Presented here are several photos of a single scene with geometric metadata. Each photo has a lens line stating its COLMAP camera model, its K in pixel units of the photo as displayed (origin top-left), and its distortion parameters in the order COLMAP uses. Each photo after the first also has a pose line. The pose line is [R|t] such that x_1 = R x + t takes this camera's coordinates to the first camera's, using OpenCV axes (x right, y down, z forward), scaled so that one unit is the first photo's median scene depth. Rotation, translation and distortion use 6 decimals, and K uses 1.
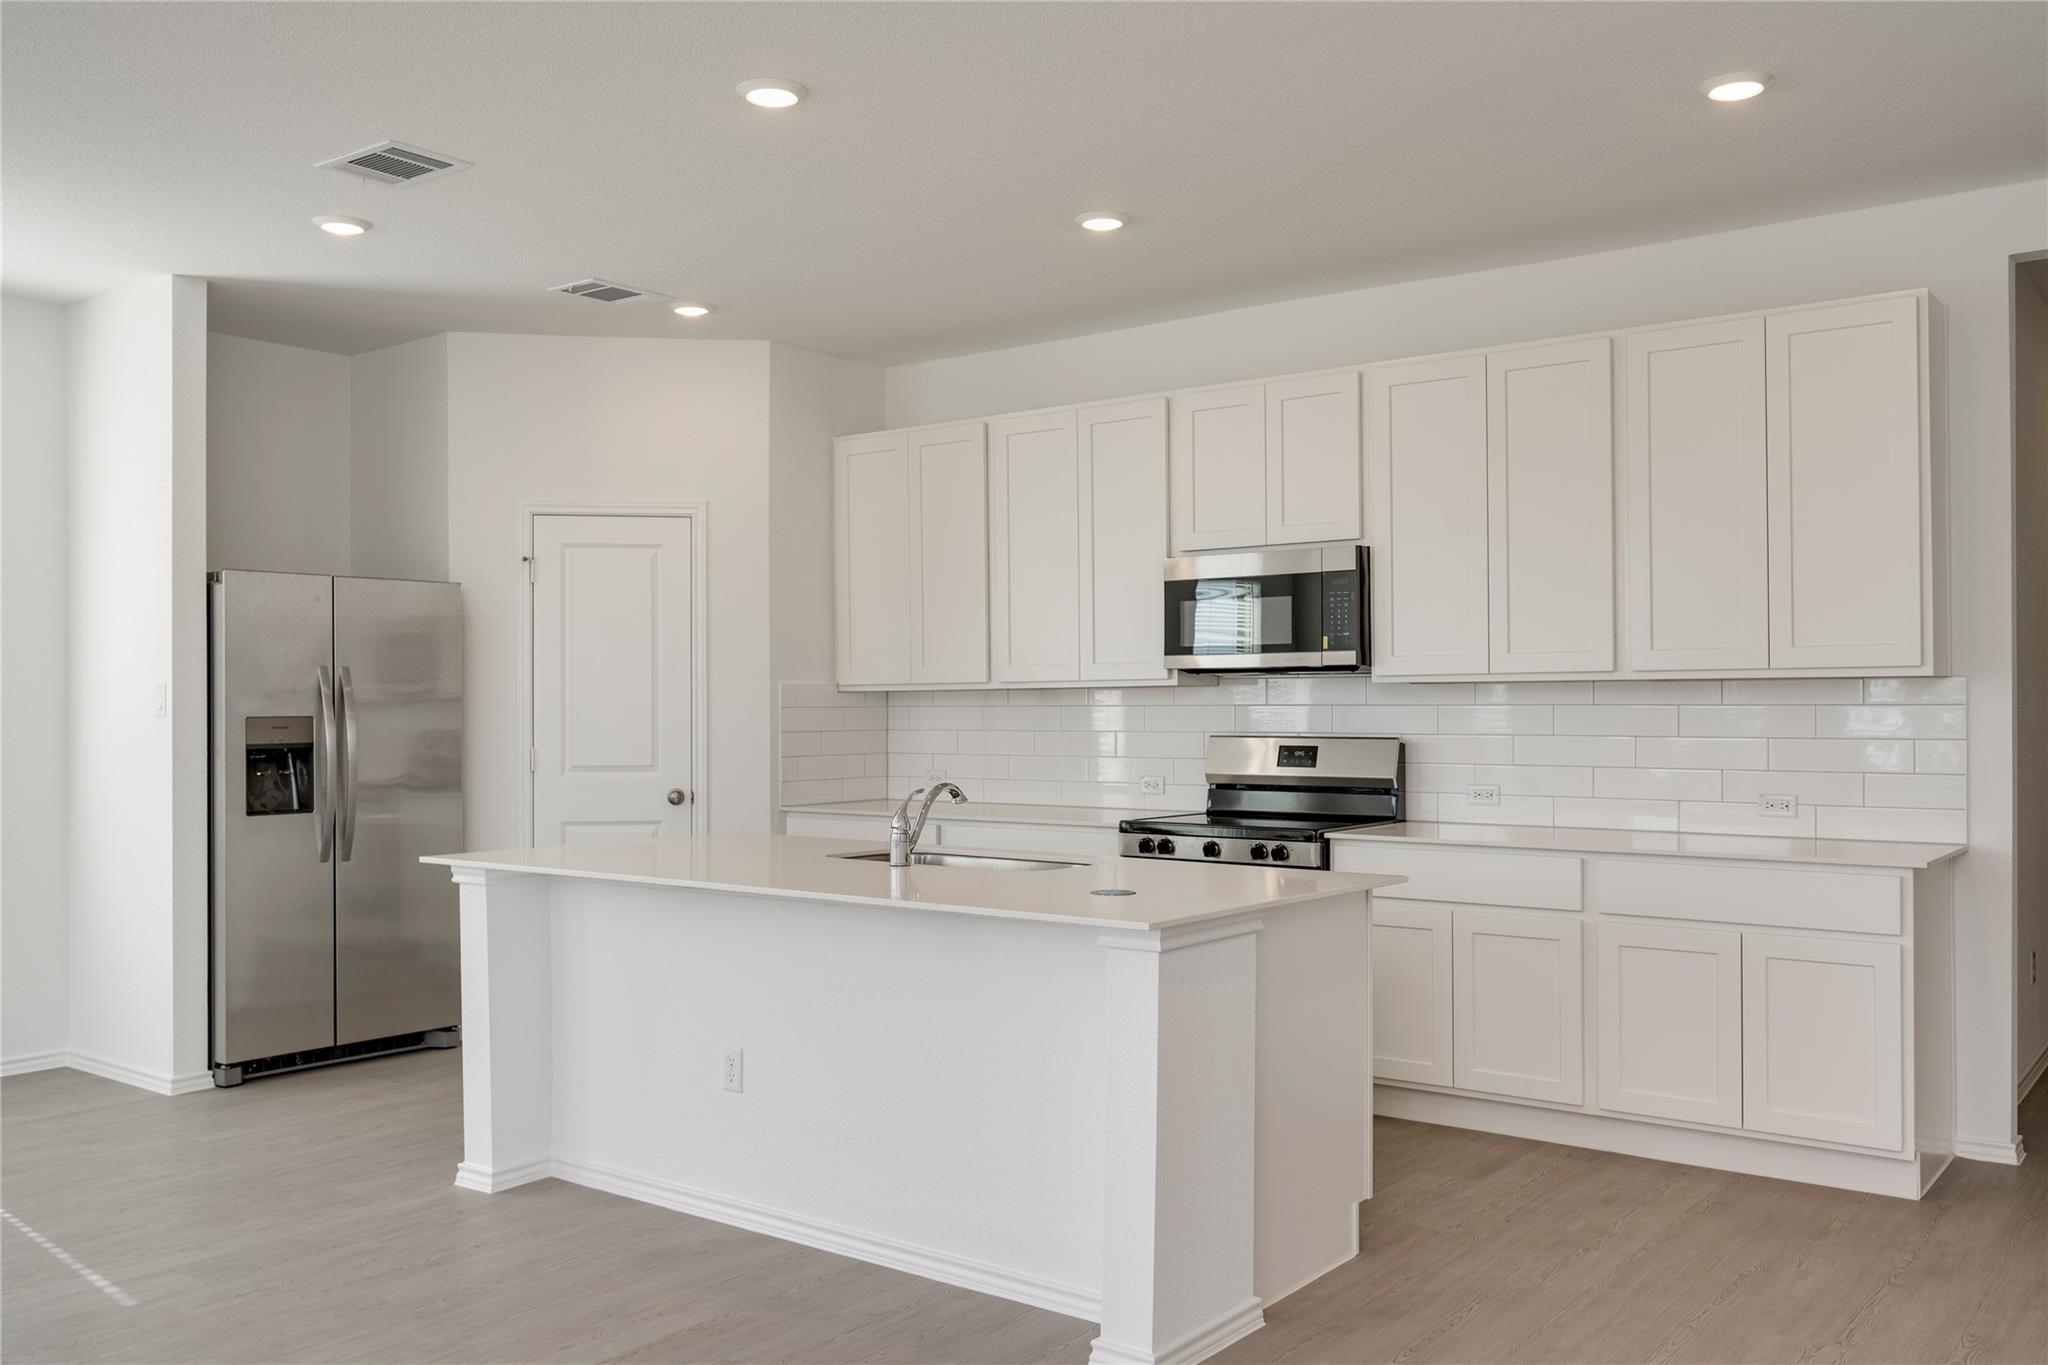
lens RADIAL K [[1729.8, 0, 1024.0], [0, 1729.8, 682.5], [0, 0, 1]] dist [0.009036, 0.009937]
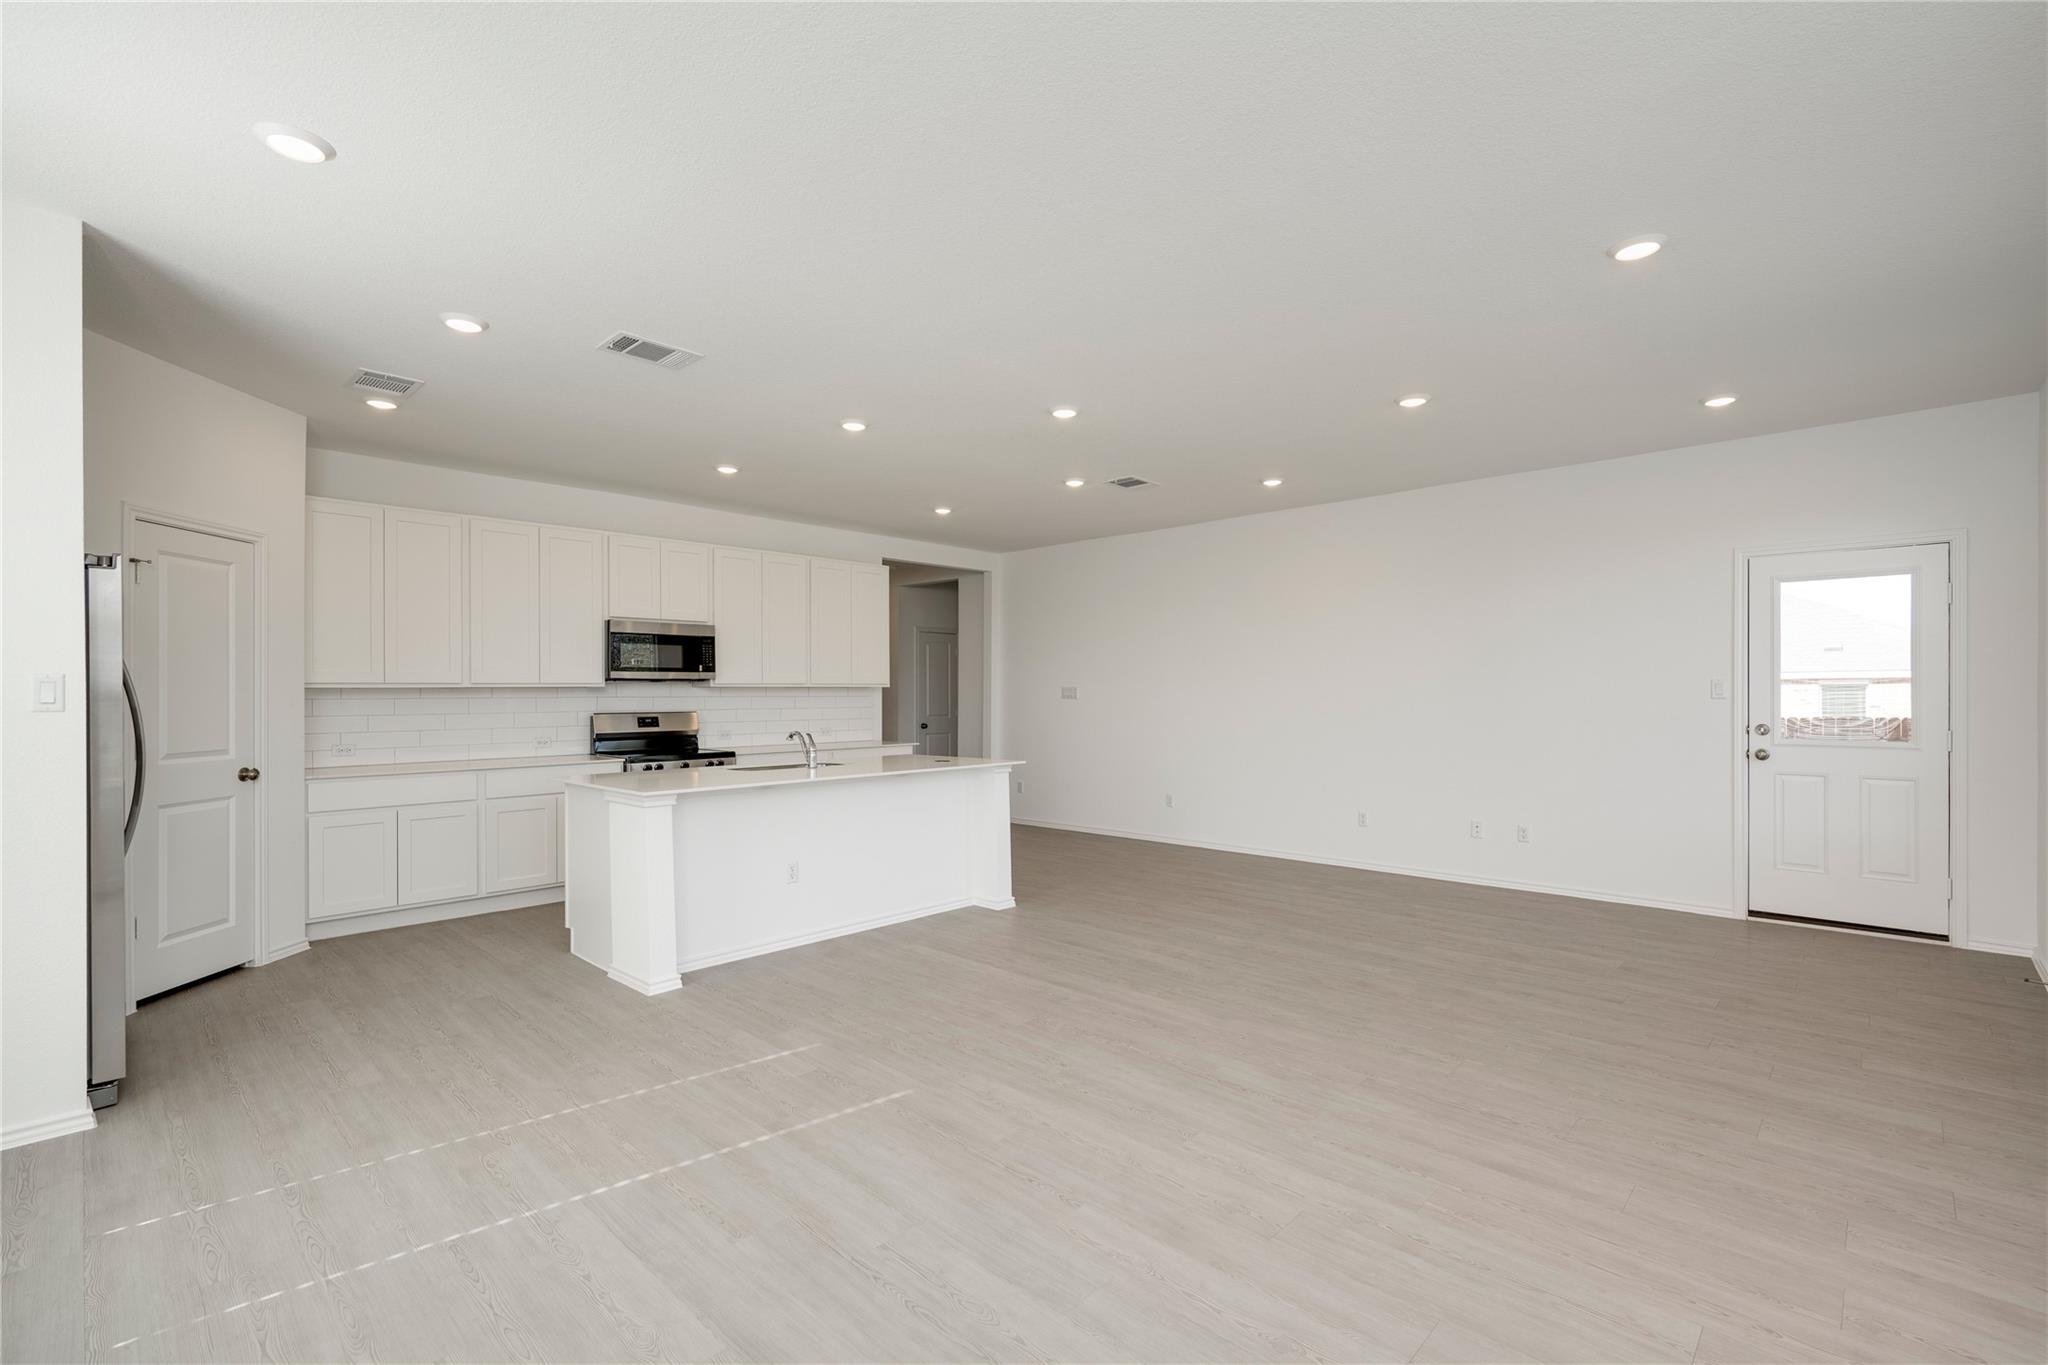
lens RADIAL K [[875.0, 0, 1075.5], [0, 875.0, 694.4], [0, 0, 1]] dist [-0.001951, -0.018945]
pose [[0.053604, 0.002486, 0.998559, -0.887633], [-0.009280, 0.999955, -0.001991, 0.007447], [-0.998519, -0.009160, 0.053624, 0.452811]]
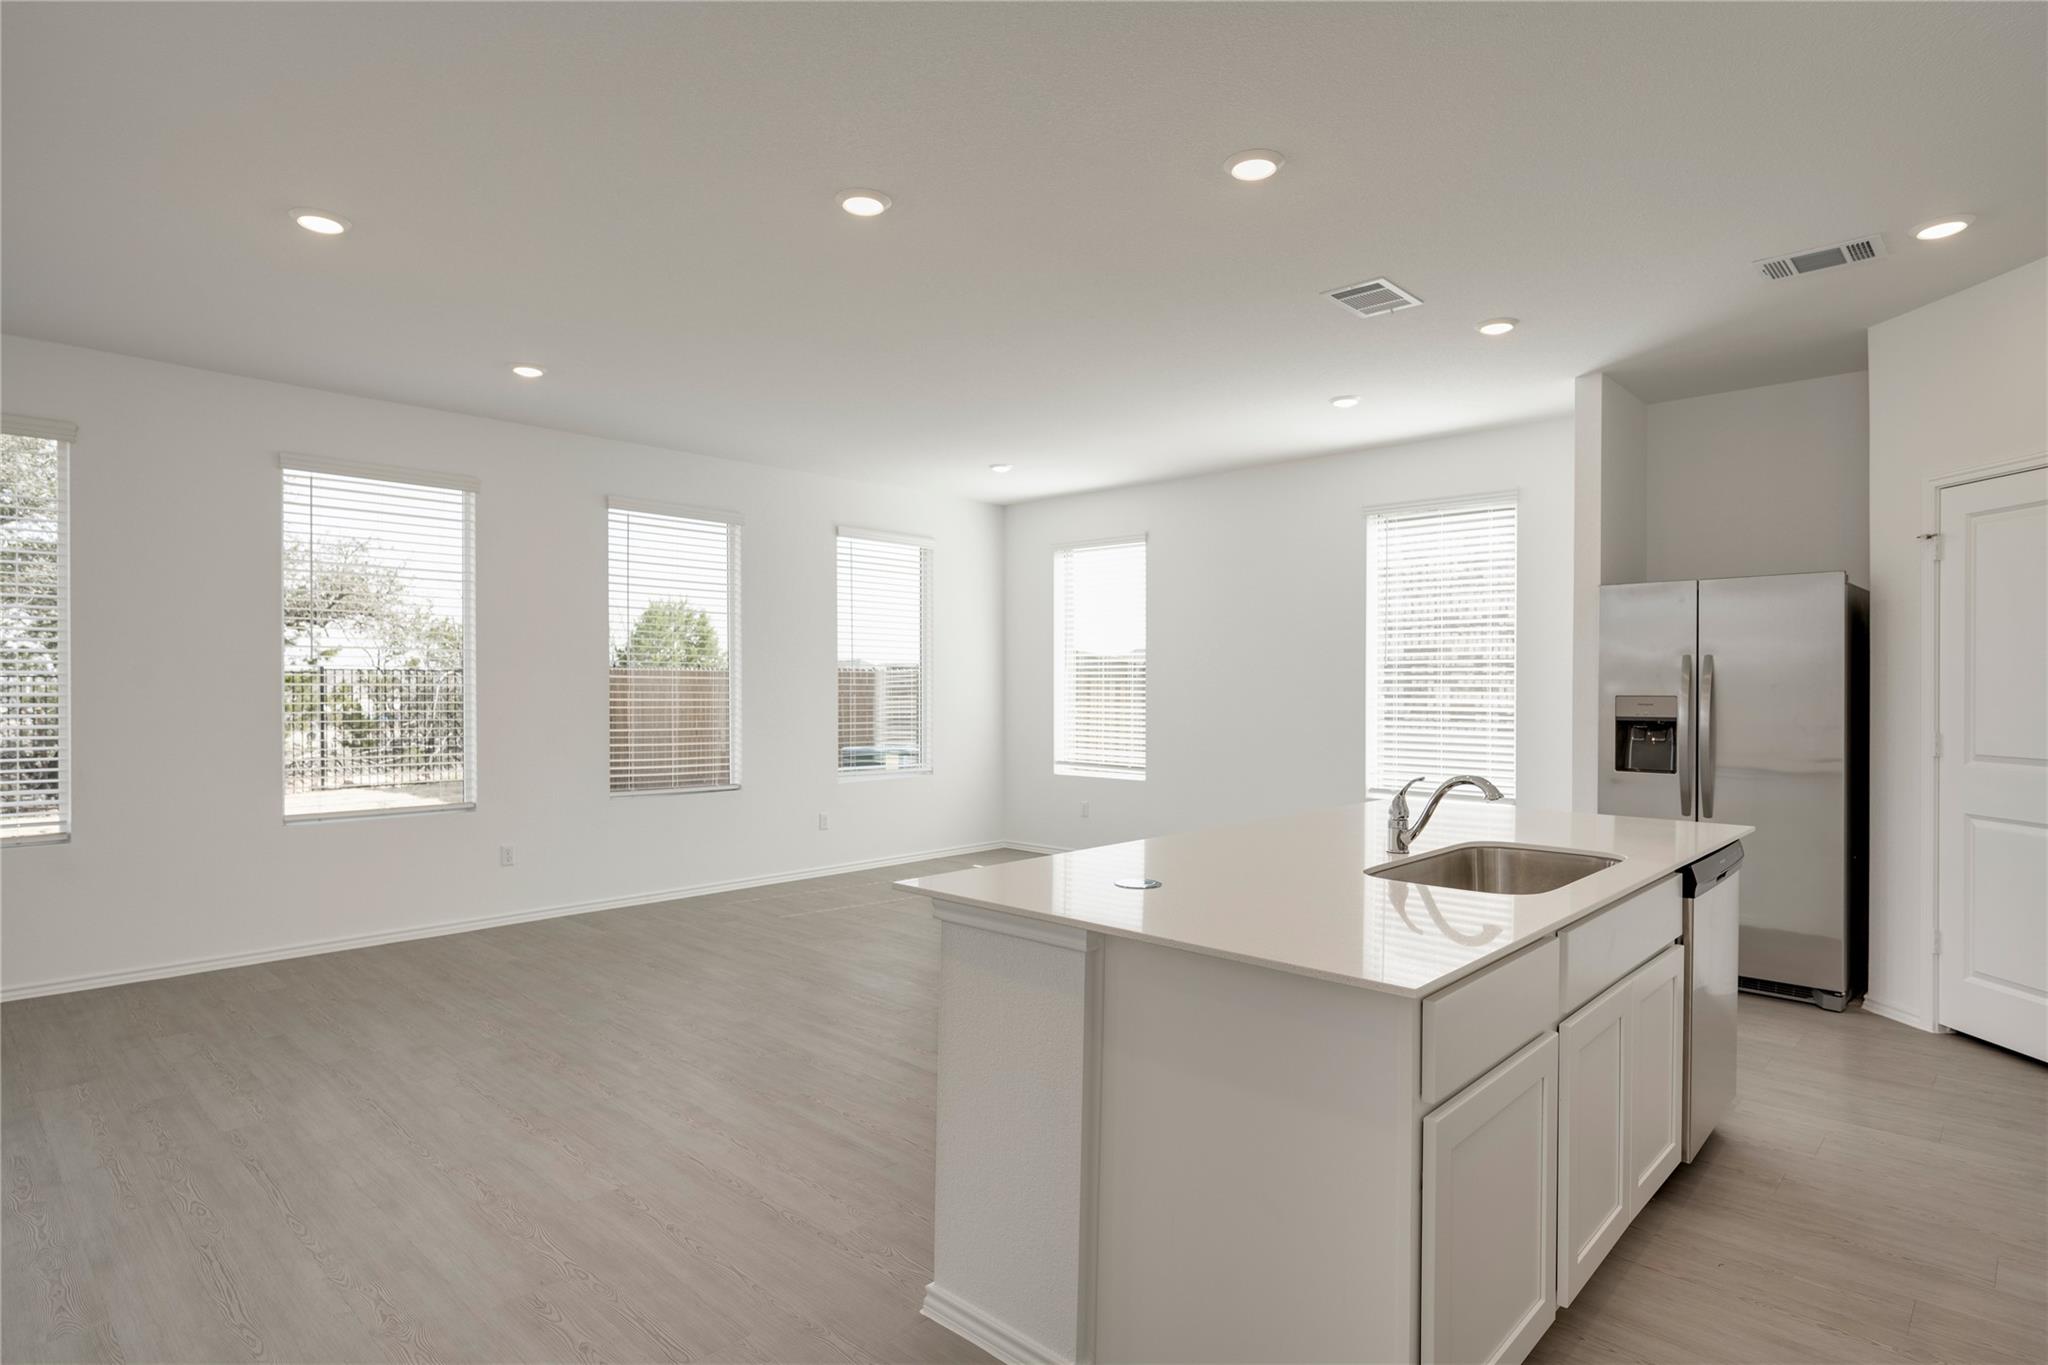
lens RADIAL K [[1089.1, 0, 1027.7], [0, 1089.1, 686.7], [0, 0, 1]] dist [-0.002007, 0.001880]
pose [[-0.108062, 0.004387, -0.994134, 0.424590], [0.011585, 0.999928, 0.003153, 0.005501], [0.994077, -0.011177, -0.108105, 0.647223]]
